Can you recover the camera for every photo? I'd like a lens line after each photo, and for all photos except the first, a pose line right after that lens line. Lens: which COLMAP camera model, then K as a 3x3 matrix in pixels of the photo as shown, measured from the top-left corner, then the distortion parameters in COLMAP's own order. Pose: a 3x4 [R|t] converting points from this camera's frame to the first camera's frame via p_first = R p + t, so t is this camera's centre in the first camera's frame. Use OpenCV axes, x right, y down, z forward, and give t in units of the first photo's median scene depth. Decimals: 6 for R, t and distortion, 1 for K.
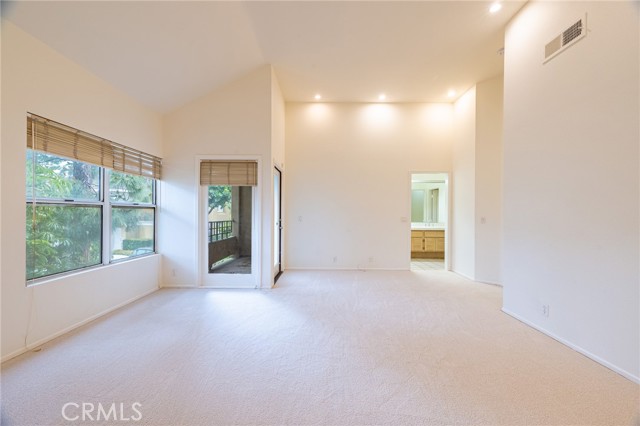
lens RADIAL K [[248.3, 0, 318.8], [0, 248.3, 211.6], [0, 0, 1]] dist [0.004084, 0.000016]
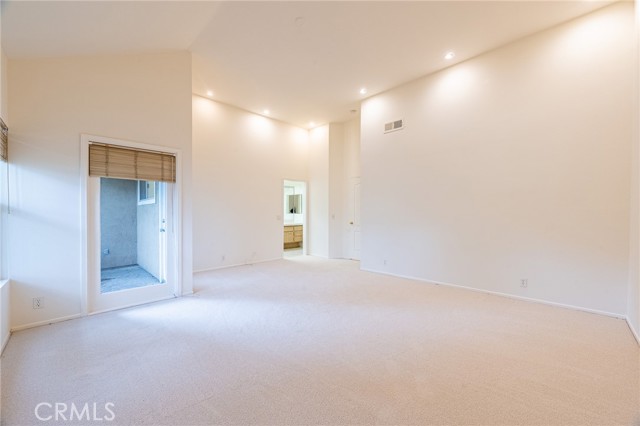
lens RADIAL K [[248.3, 0, 322.8], [0, 248.3, 213.4], [0, 0, 1]] dist [0.004084, 0.000016]
pose [[0.706911, -0.008532, 0.707251, -0.449077], [-0.000071, 0.999926, 0.012133, -0.003831], [-0.707303, -0.008627, 0.706858, -0.007369]]
